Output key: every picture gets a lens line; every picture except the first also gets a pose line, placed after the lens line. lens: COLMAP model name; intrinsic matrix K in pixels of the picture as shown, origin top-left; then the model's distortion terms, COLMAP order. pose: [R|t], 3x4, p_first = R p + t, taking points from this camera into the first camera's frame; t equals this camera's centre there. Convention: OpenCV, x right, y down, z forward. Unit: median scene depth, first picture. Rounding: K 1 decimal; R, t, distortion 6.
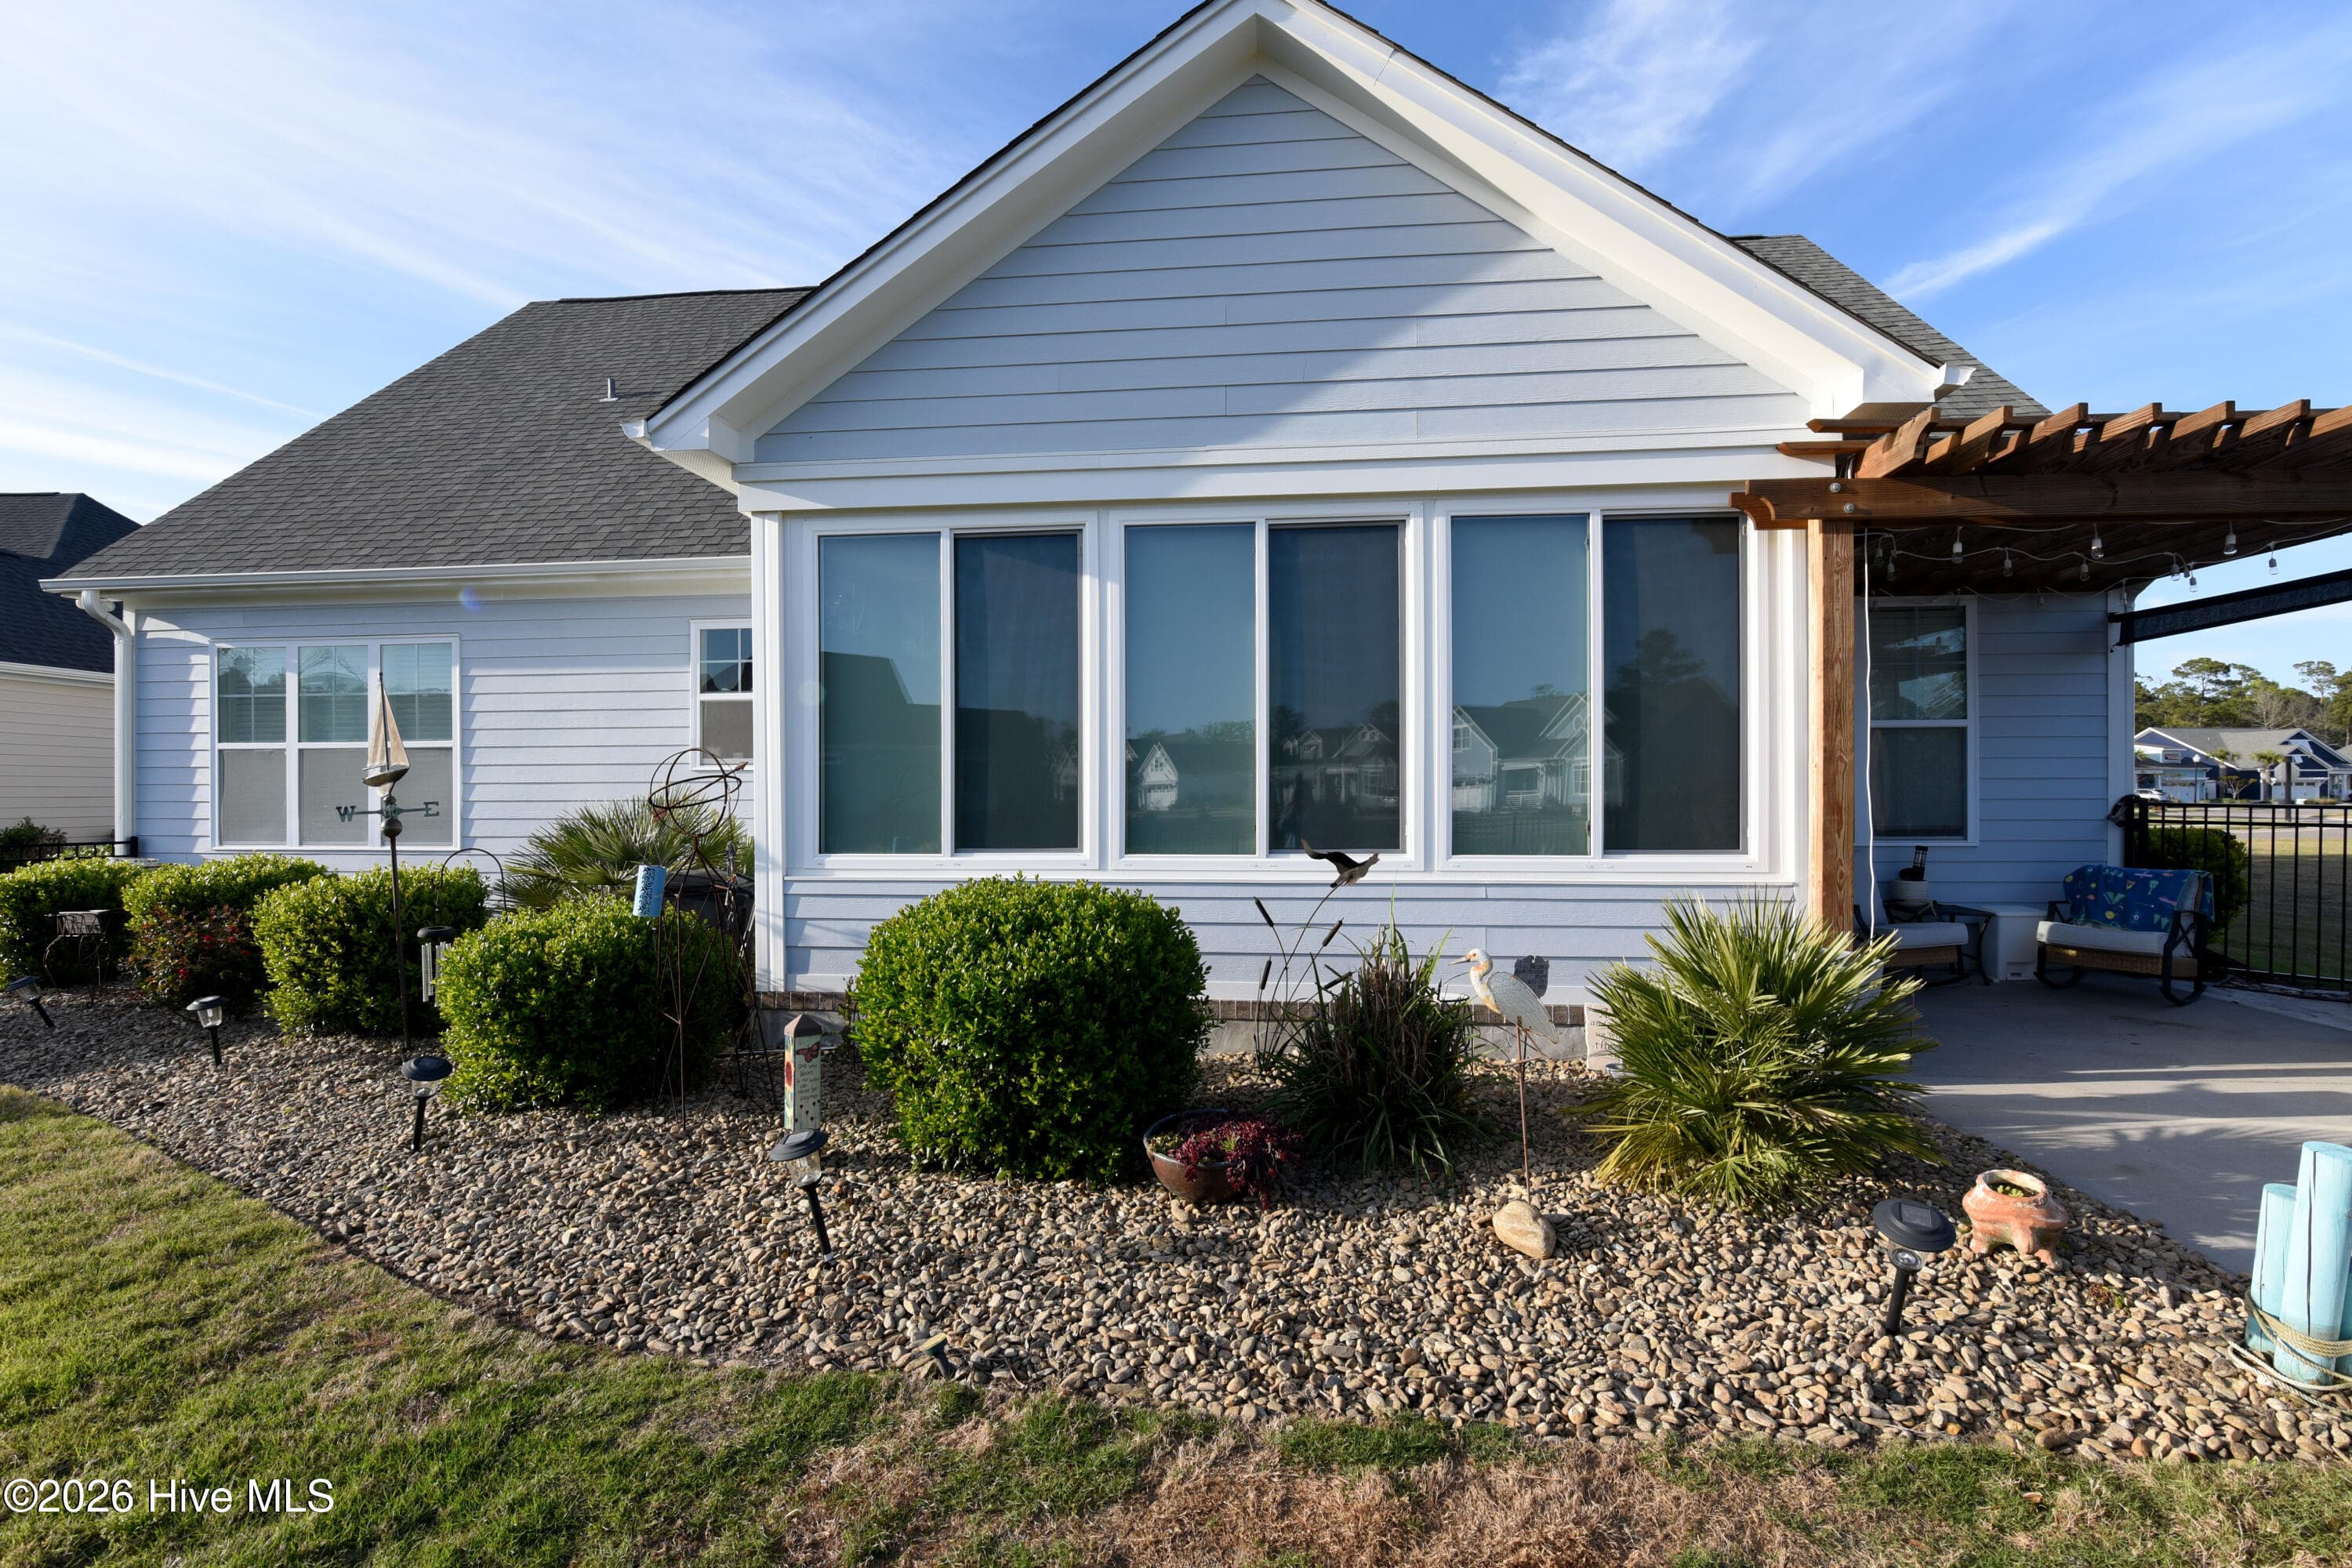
lens RADIAL K [[1085.5, 0, 1176.7], [0, 1085.5, 789.6], [0, 0, 1]] dist [-0.001707, -0.000477]
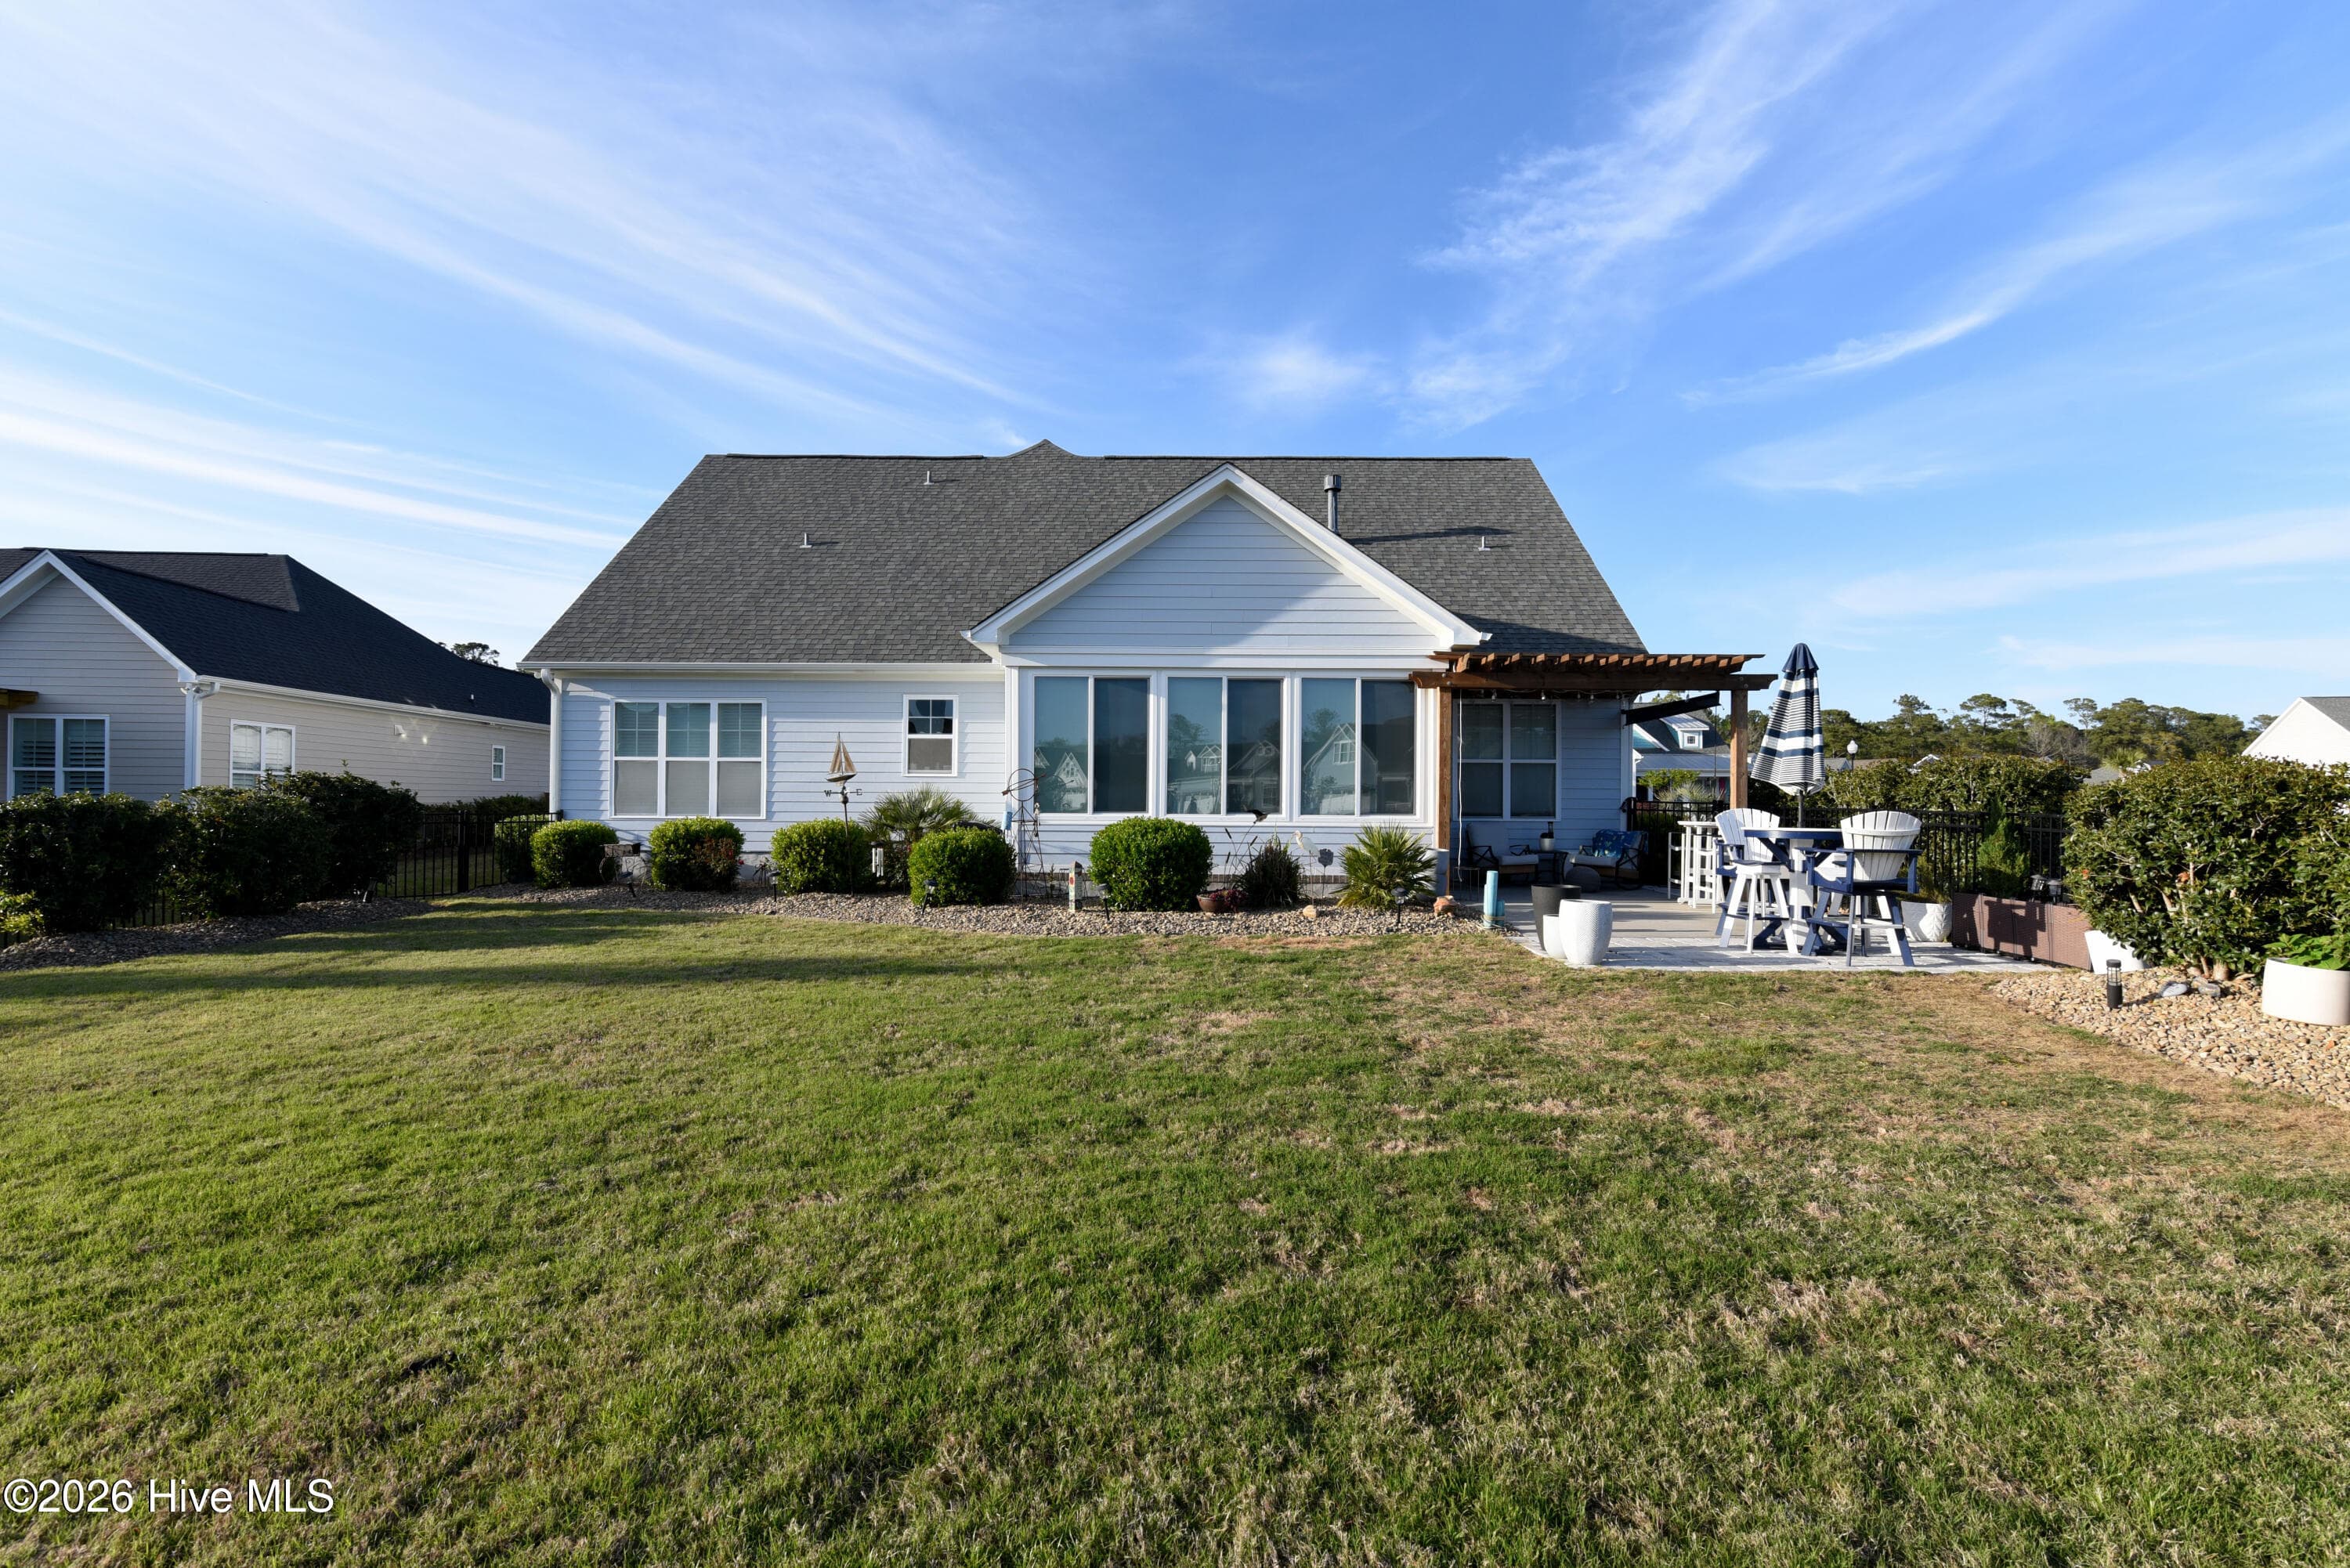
lens RADIAL K [[1084.4, 0, 1175.7], [0, 1084.4, 789.6], [0, 0, 1]] dist [-0.001707, -0.000477]
pose [[0.995604, 0.012624, 0.092810, -0.253608], [-0.011750, 0.999881, -0.009954, 0.029067], [-0.092924, 0.008820, 0.995634, -1.401879]]
